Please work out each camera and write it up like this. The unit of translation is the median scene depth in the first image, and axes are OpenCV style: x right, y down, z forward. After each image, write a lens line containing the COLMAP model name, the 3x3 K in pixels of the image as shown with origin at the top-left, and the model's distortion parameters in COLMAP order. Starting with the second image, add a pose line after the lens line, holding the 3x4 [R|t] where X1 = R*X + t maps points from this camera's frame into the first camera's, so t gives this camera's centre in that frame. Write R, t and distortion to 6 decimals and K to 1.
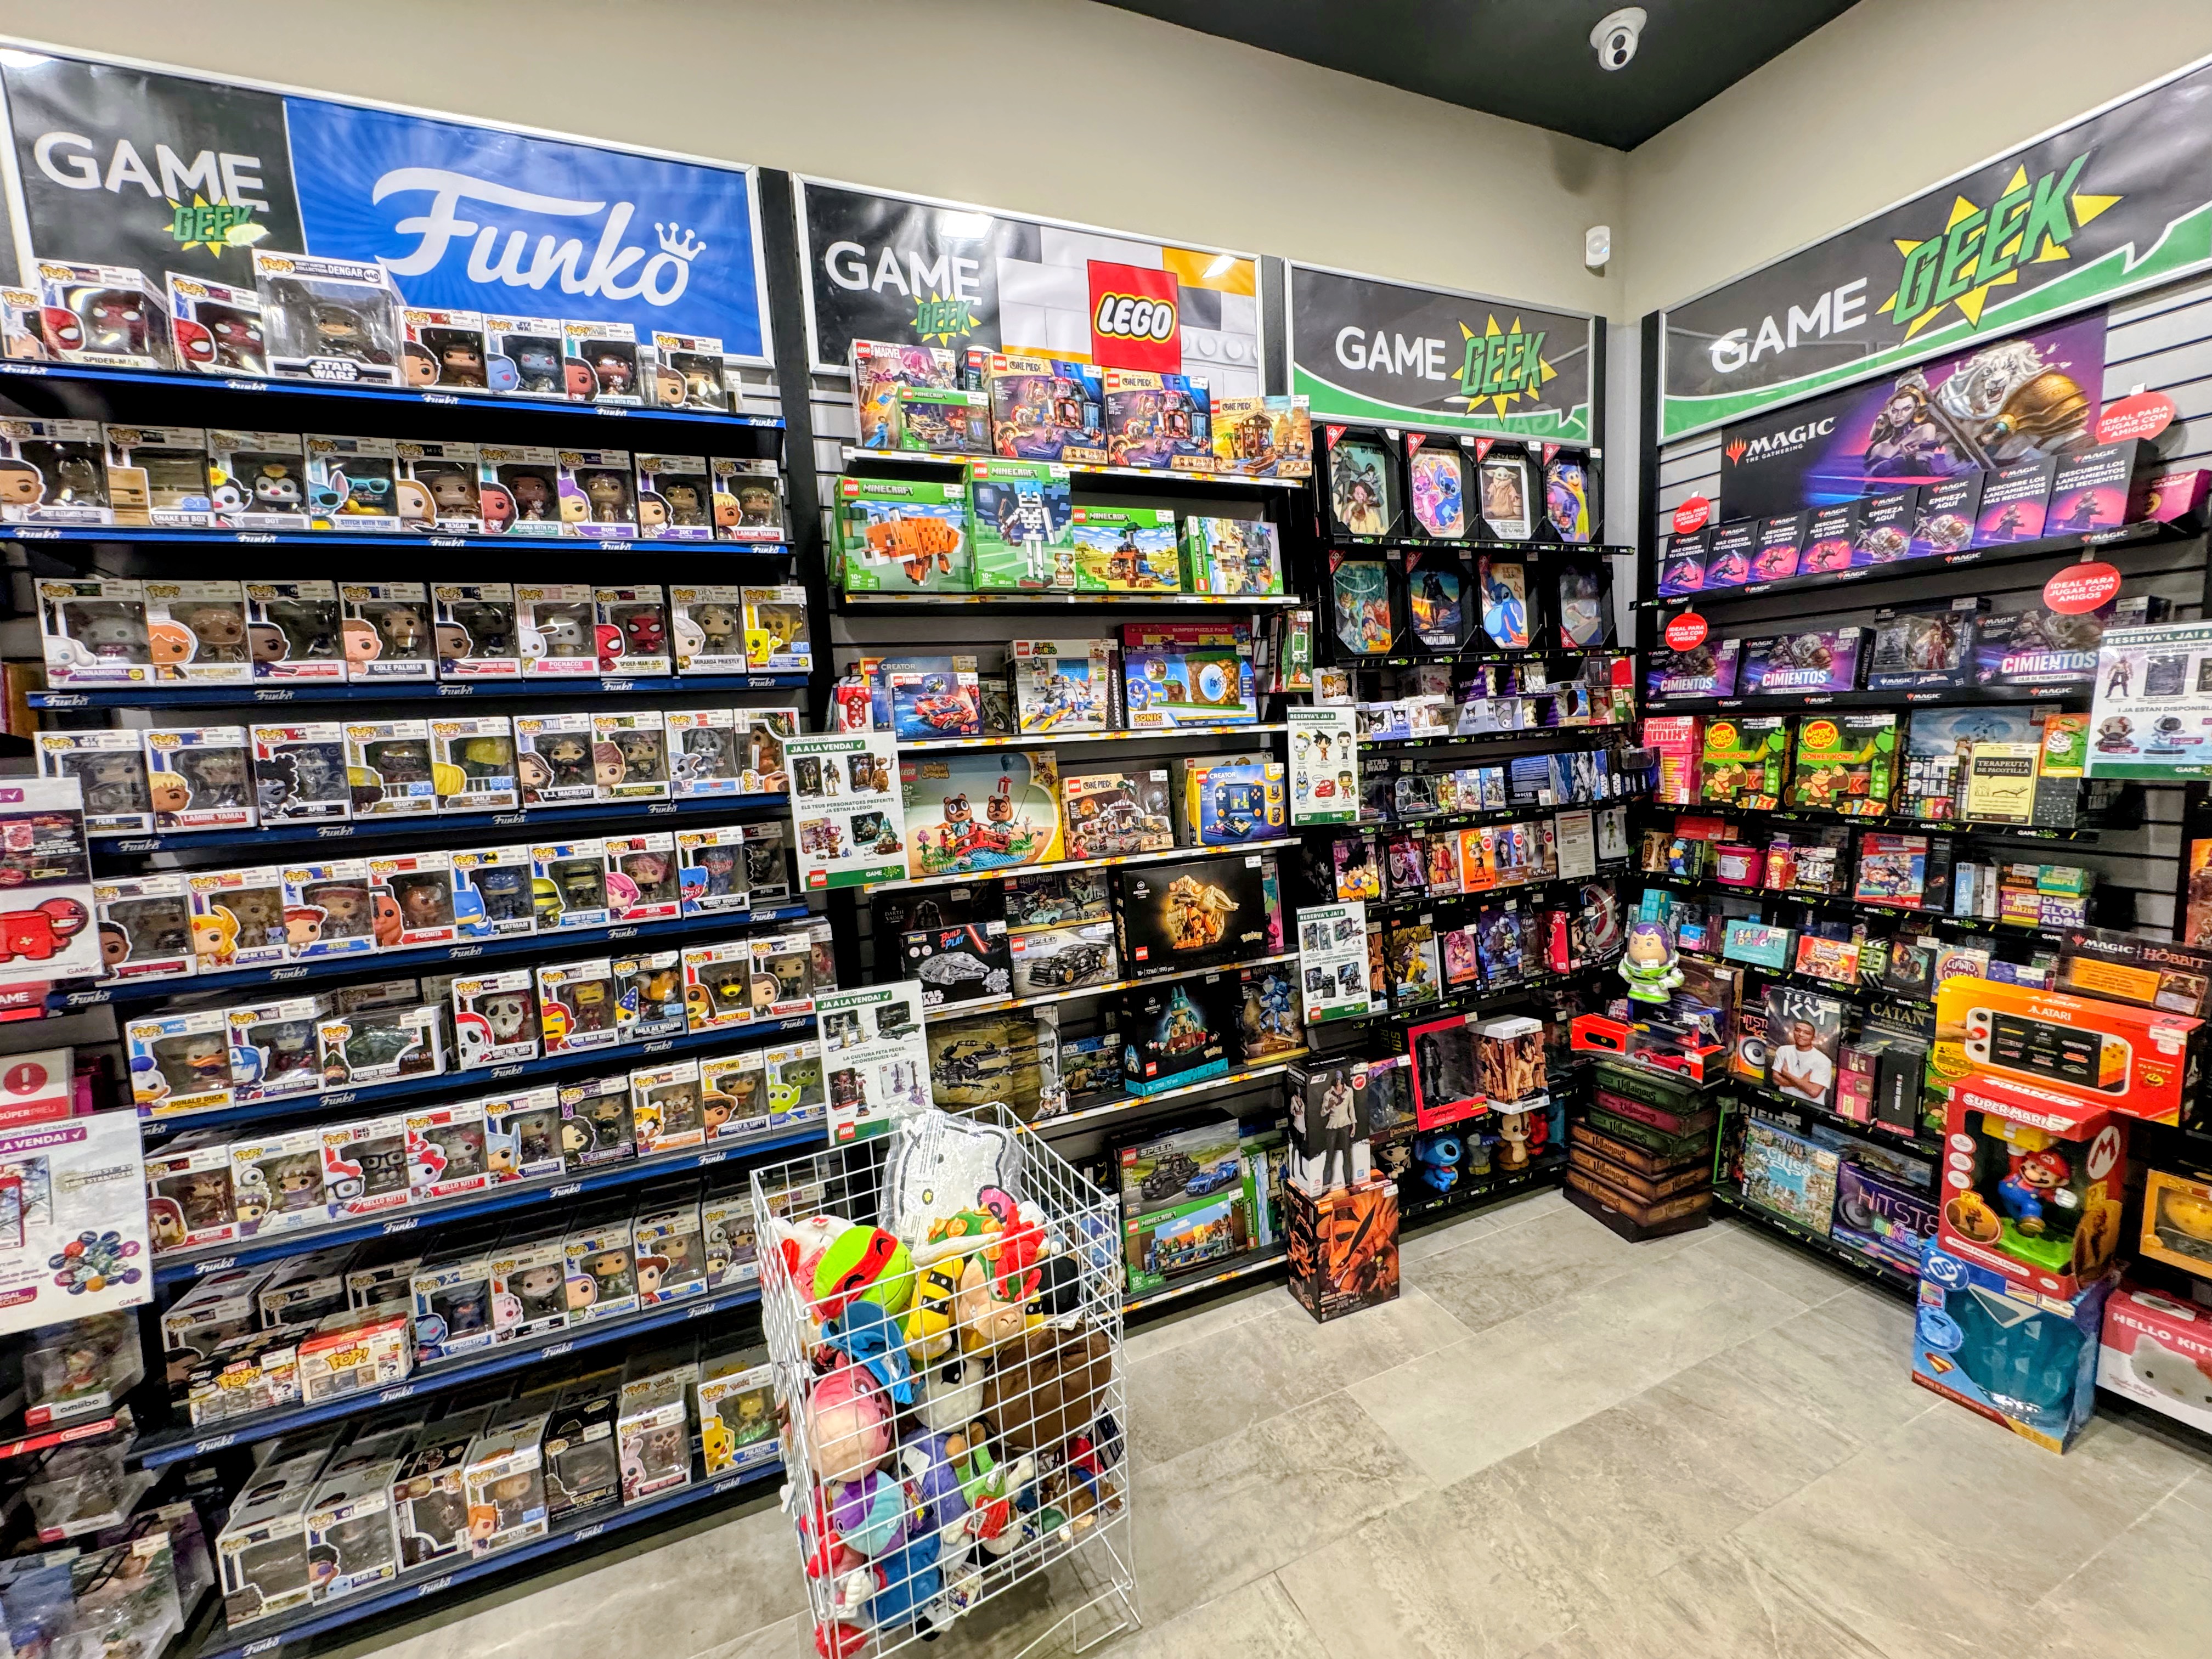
lens RADIAL K [[883.8, 0, 1108.5], [0, 883.8, 828.9], [0, 0, 1]] dist [-0.003318, 0.000622]
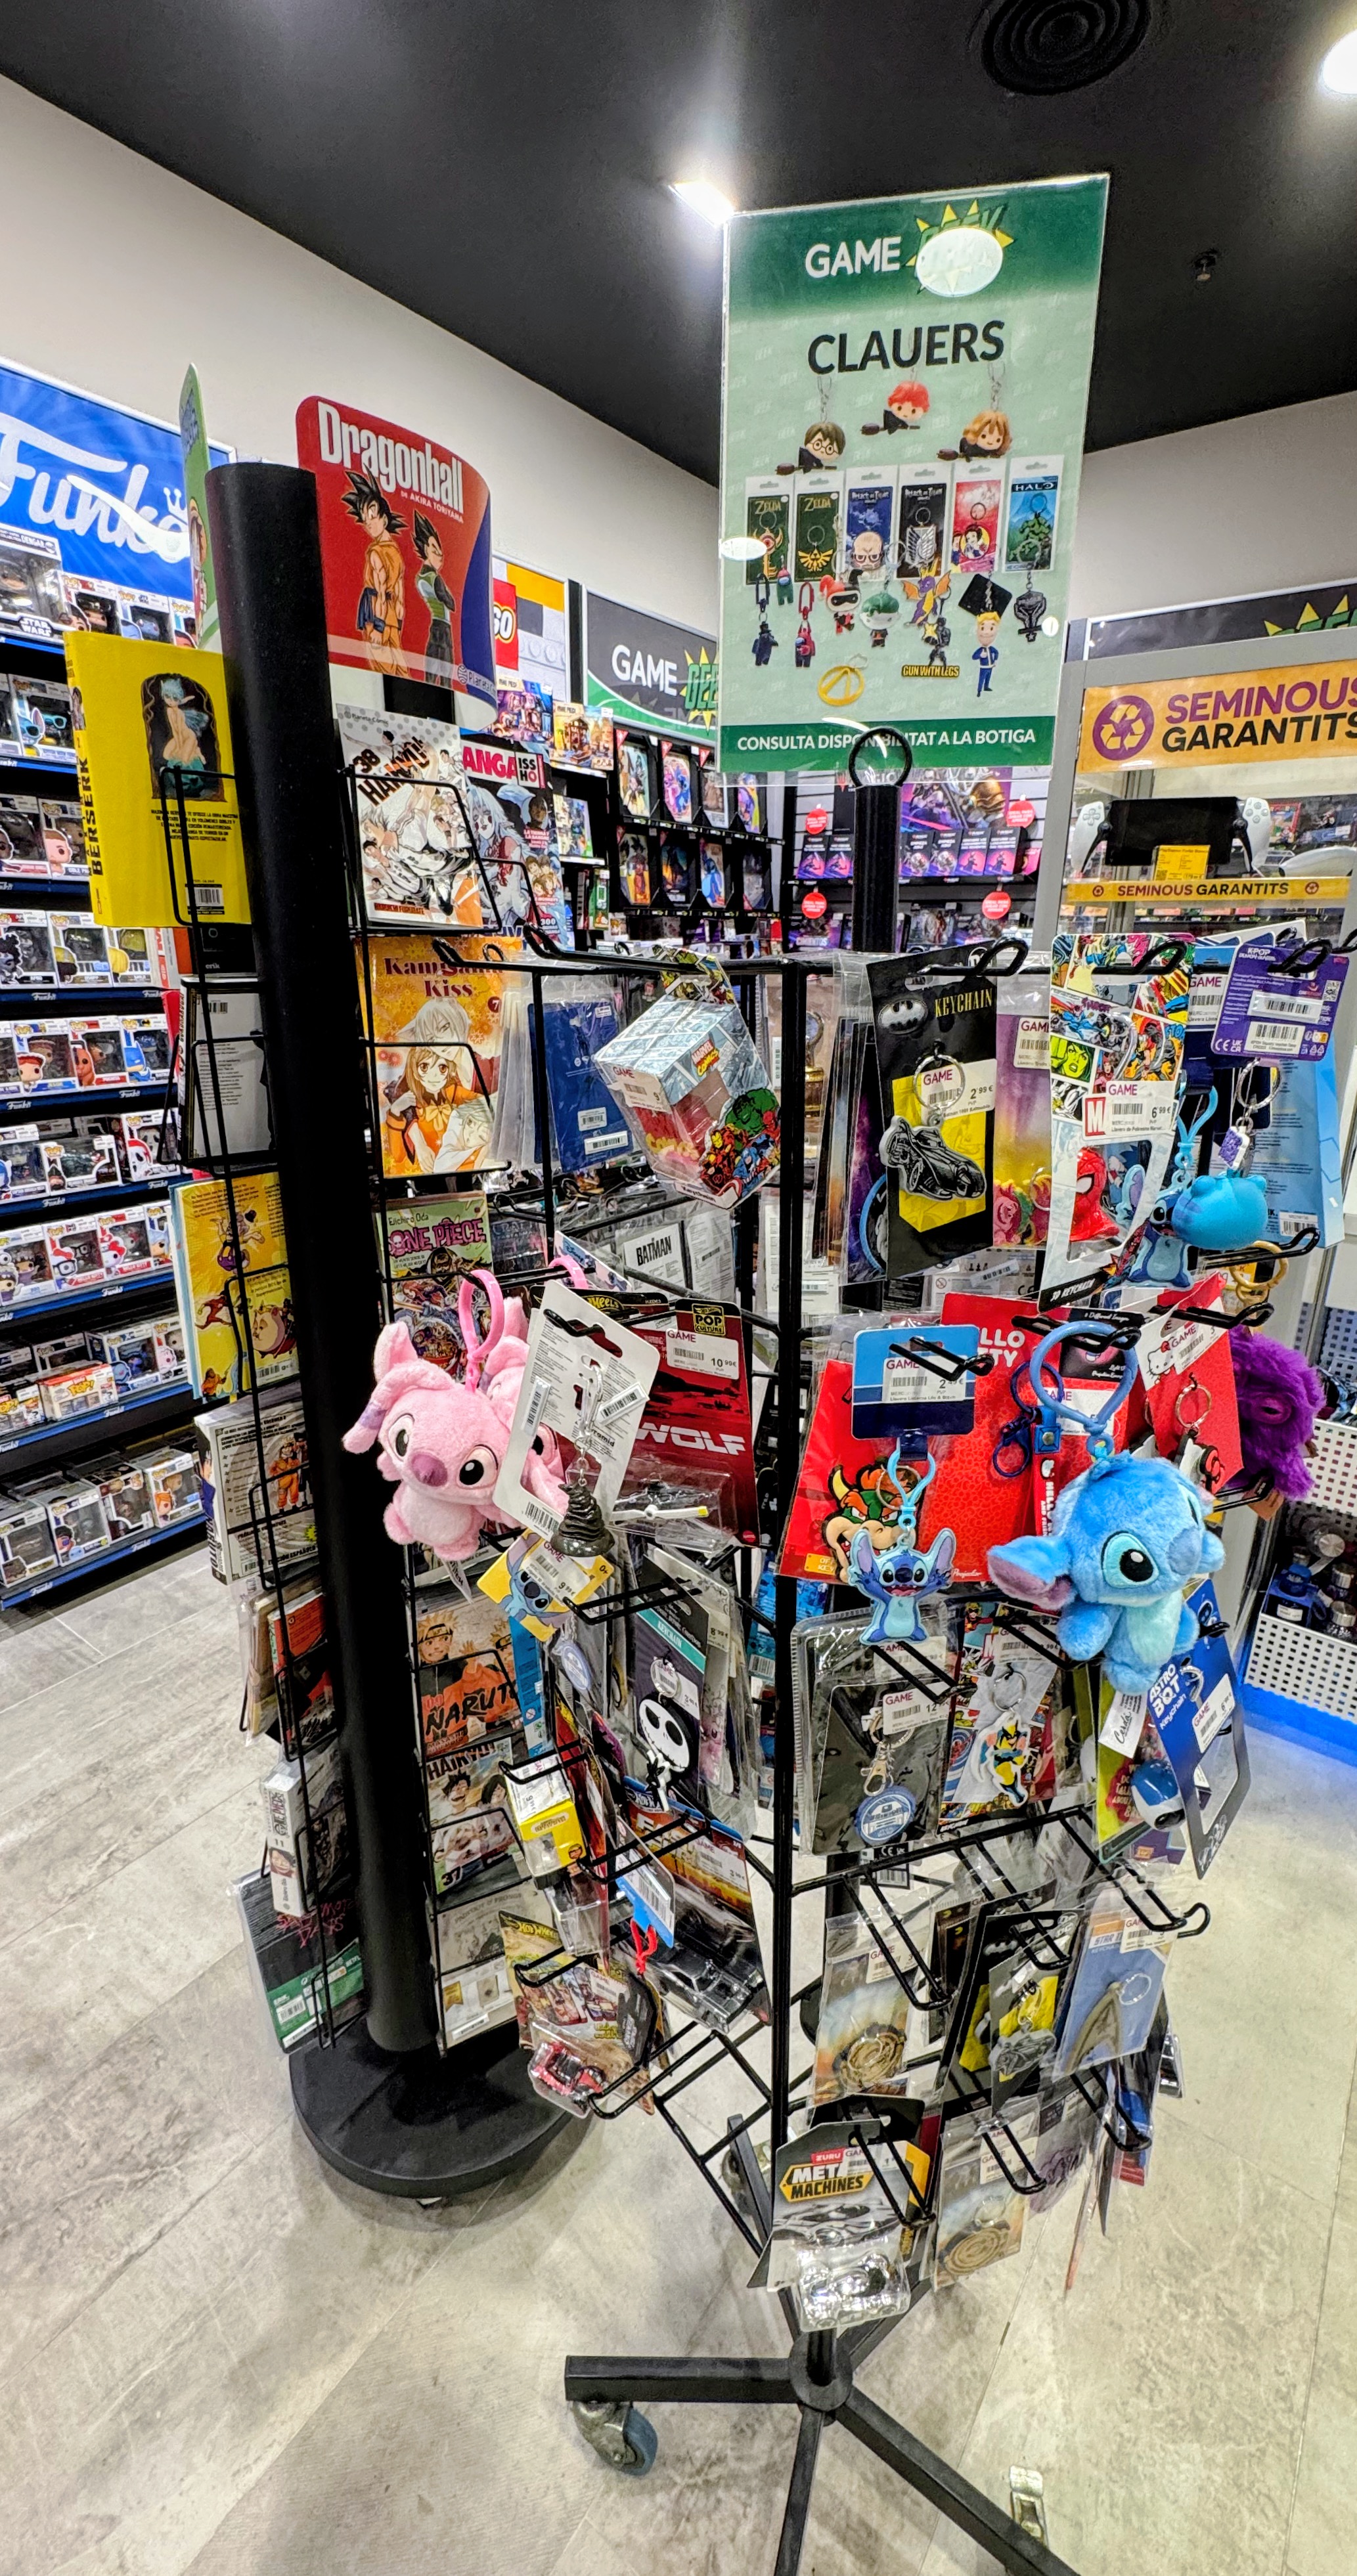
lens RADIAL K [[1057.5, 0, 688.7], [0, 1057.5, 1286.0], [0, 0, 1]] dist [-0.003773, -0.000241]
pose [[0.856656, -0.099049, 0.506290, -0.656832], [0.002789, 0.982270, 0.187449, 0.099506], [-0.515880, -0.159167, 0.841744, -0.663683]]
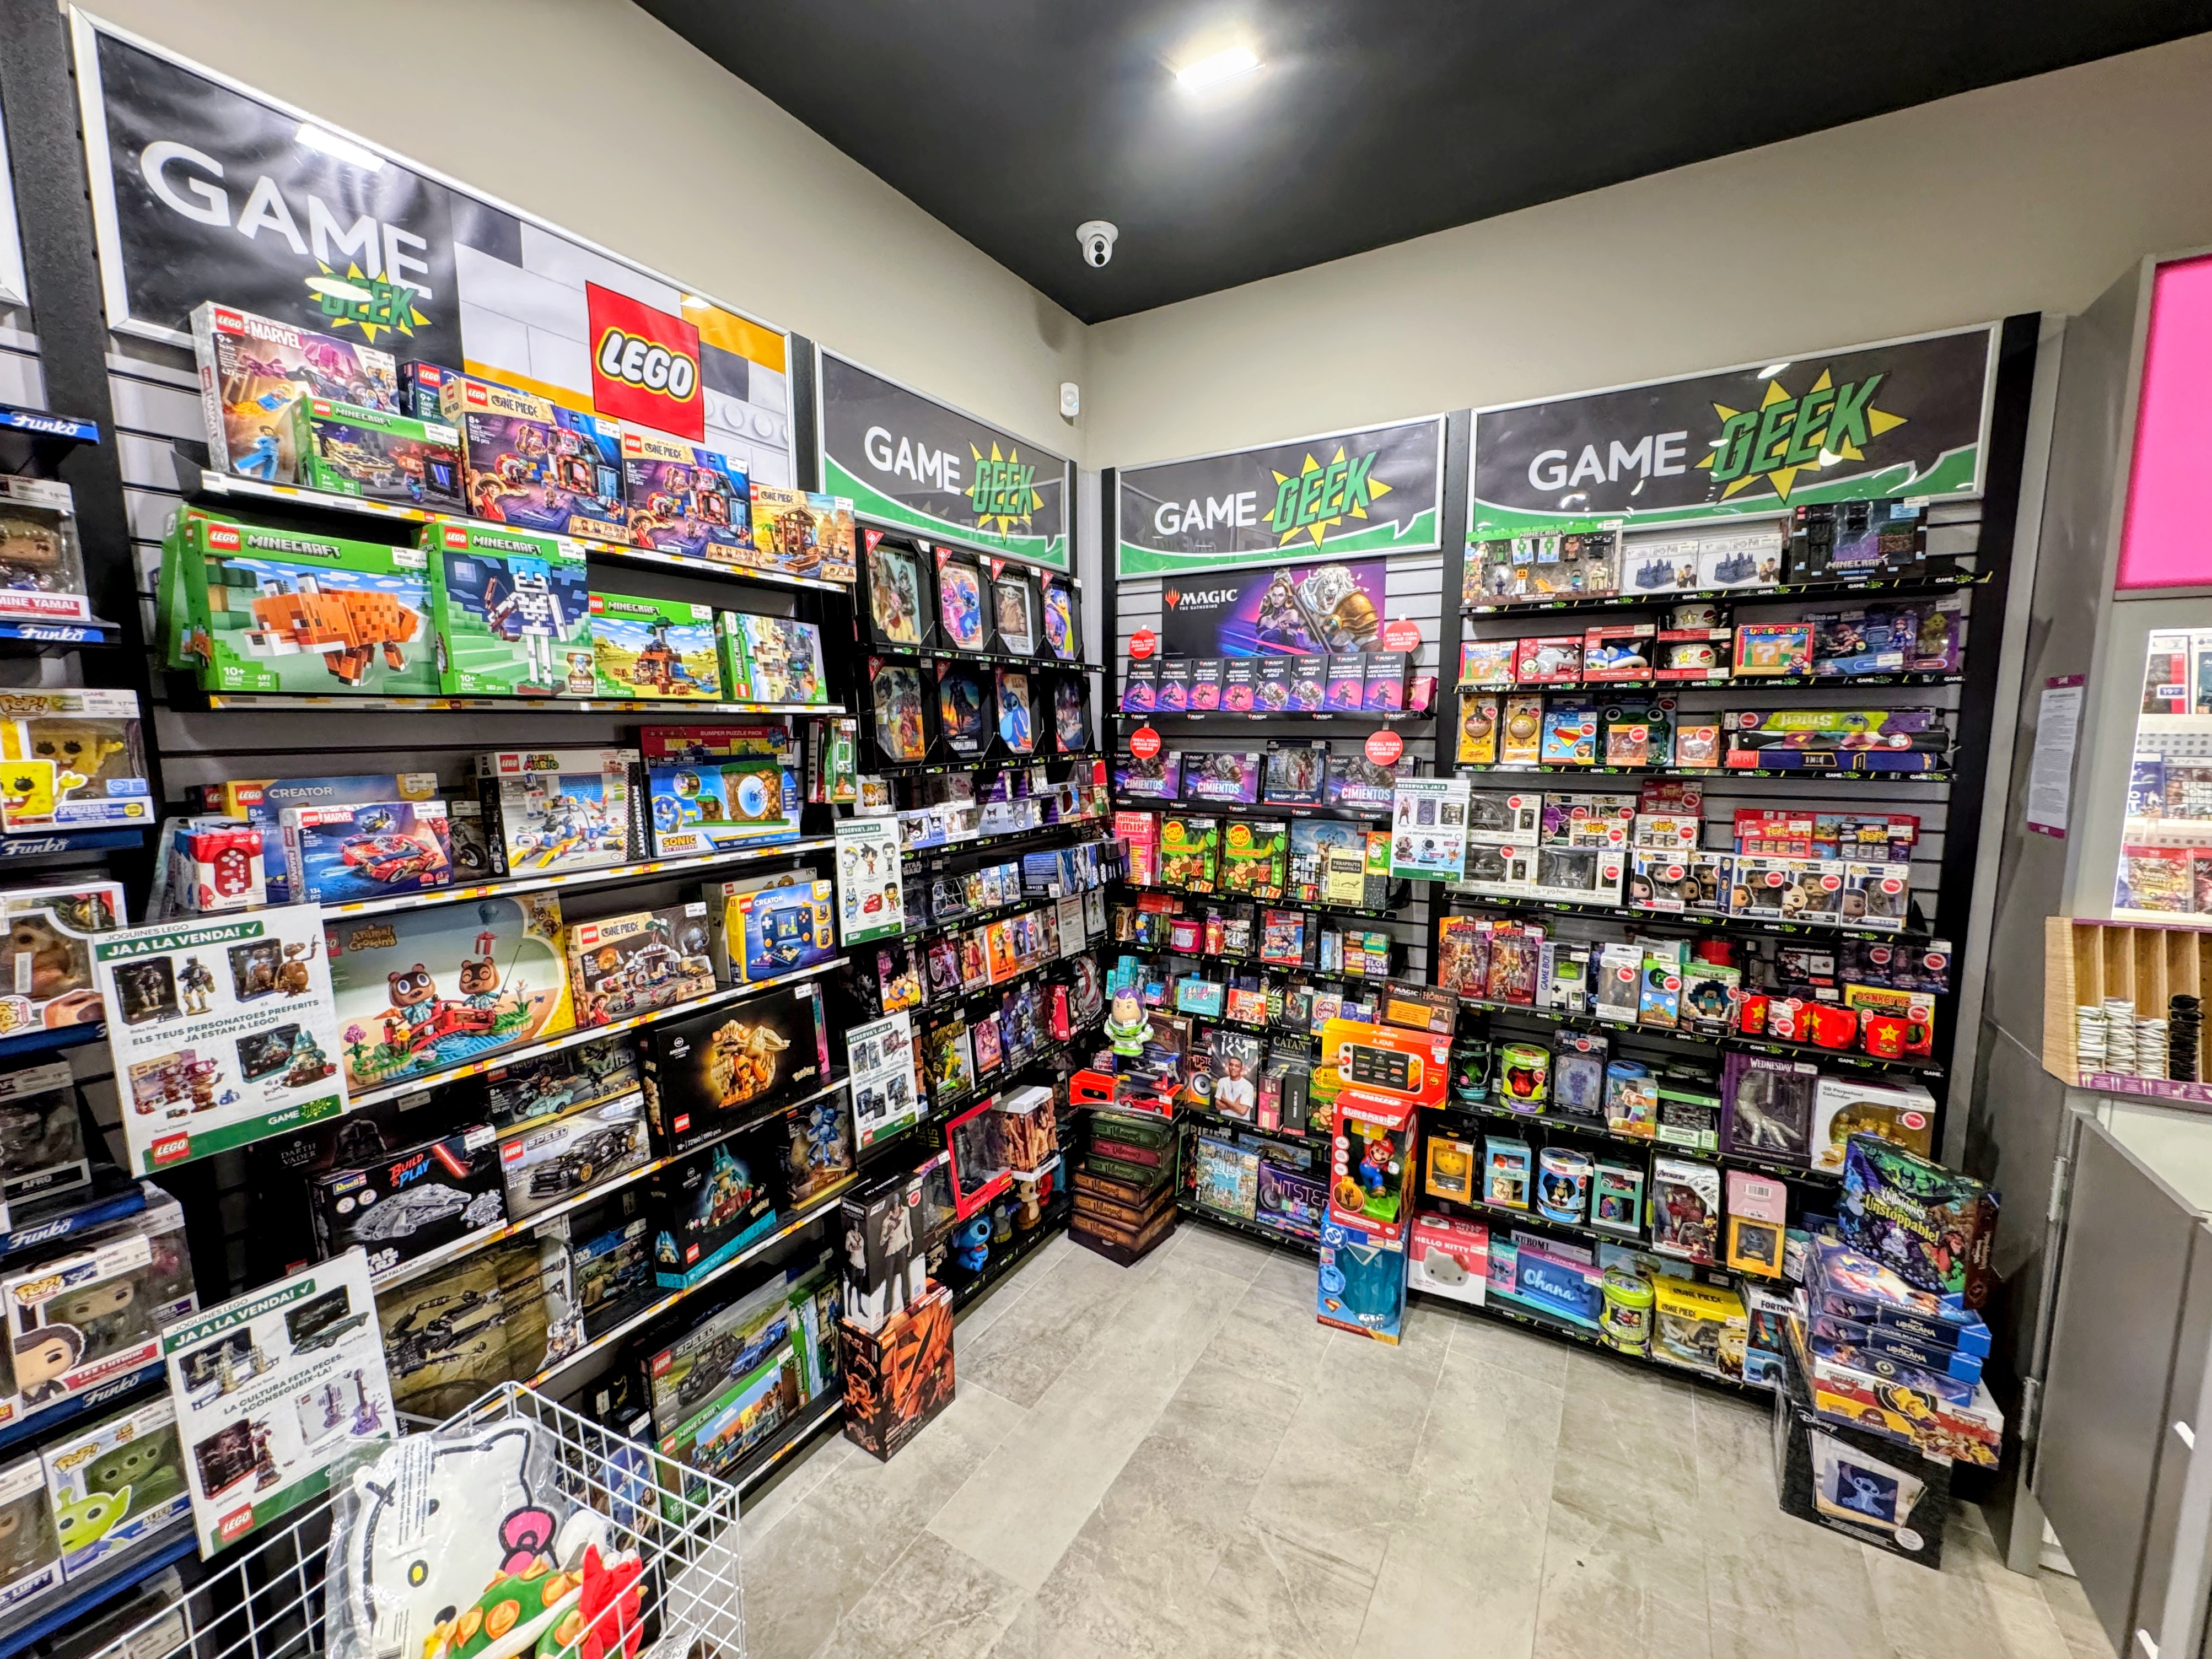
lens RADIAL K [[883.8, 0, 1103.7], [0, 883.8, 828.8], [0, 0, 1]] dist [-0.003318, 0.000622]
pose [[0.807735, -0.019157, 0.589234, -0.135981], [0.027901, 0.999594, -0.005750, -0.131024], [-0.588884, 0.021085, 0.807942, 0.078726]]
